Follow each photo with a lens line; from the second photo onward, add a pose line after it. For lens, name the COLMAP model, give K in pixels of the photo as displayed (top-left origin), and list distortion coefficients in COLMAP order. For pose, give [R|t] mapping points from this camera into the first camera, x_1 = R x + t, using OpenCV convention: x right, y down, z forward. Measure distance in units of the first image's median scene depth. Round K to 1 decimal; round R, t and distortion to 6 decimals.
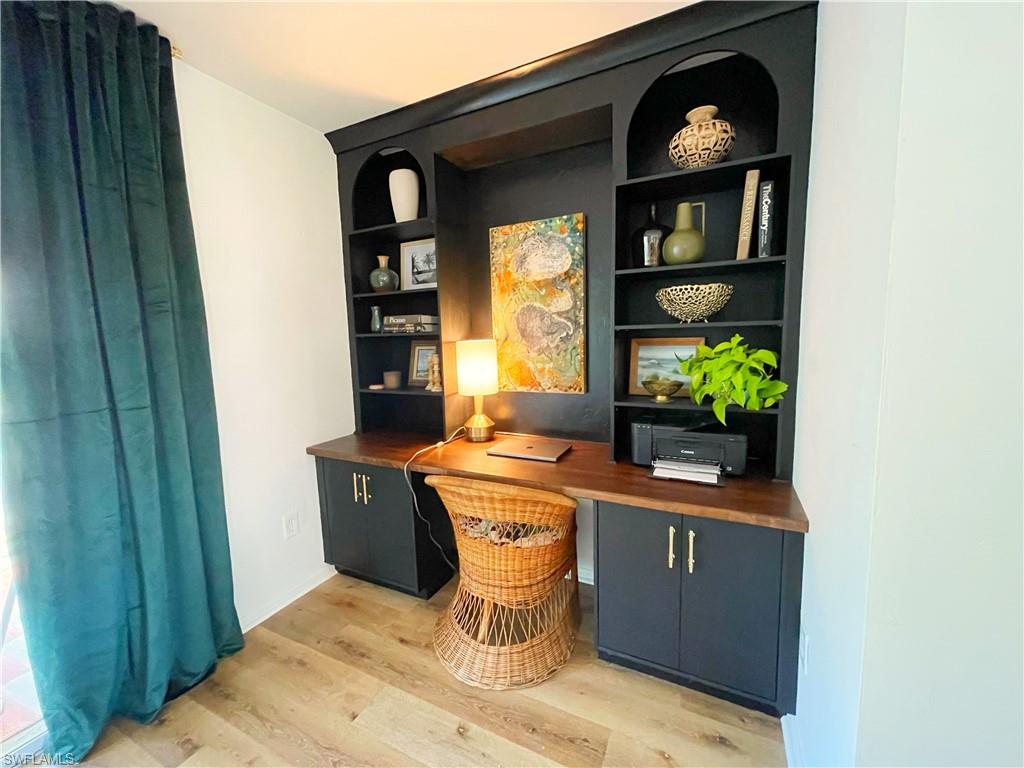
lens RADIAL K [[411.2, 0, 512.0], [0, 411.2, 384.0], [0, 0, 1]] dist [-0.000823, 0.000009]
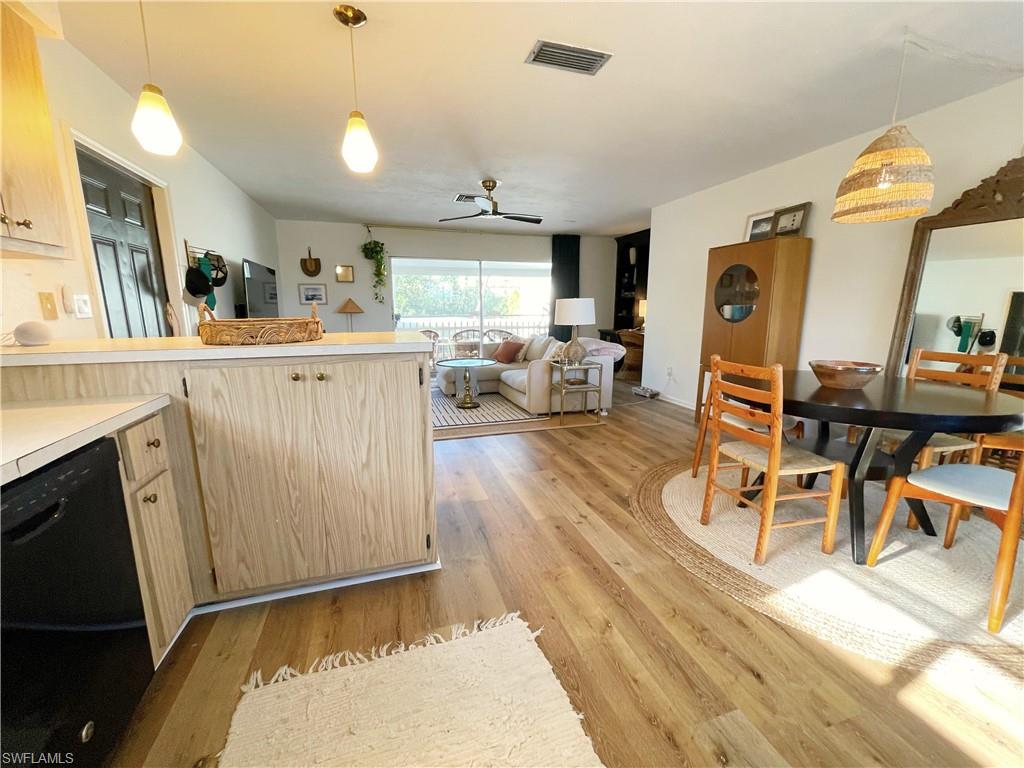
lens RADIAL K [[411.2, 0, 512.0], [0, 411.2, 384.0], [0, 0, 1]] dist [-0.000823, 0.000009]
pose [[0.697780, 0.161561, -0.697855, 1.894477], [-0.105076, 0.986780, 0.123386, 0.317274], [0.708564, -0.012769, 0.705531, -2.520727]]
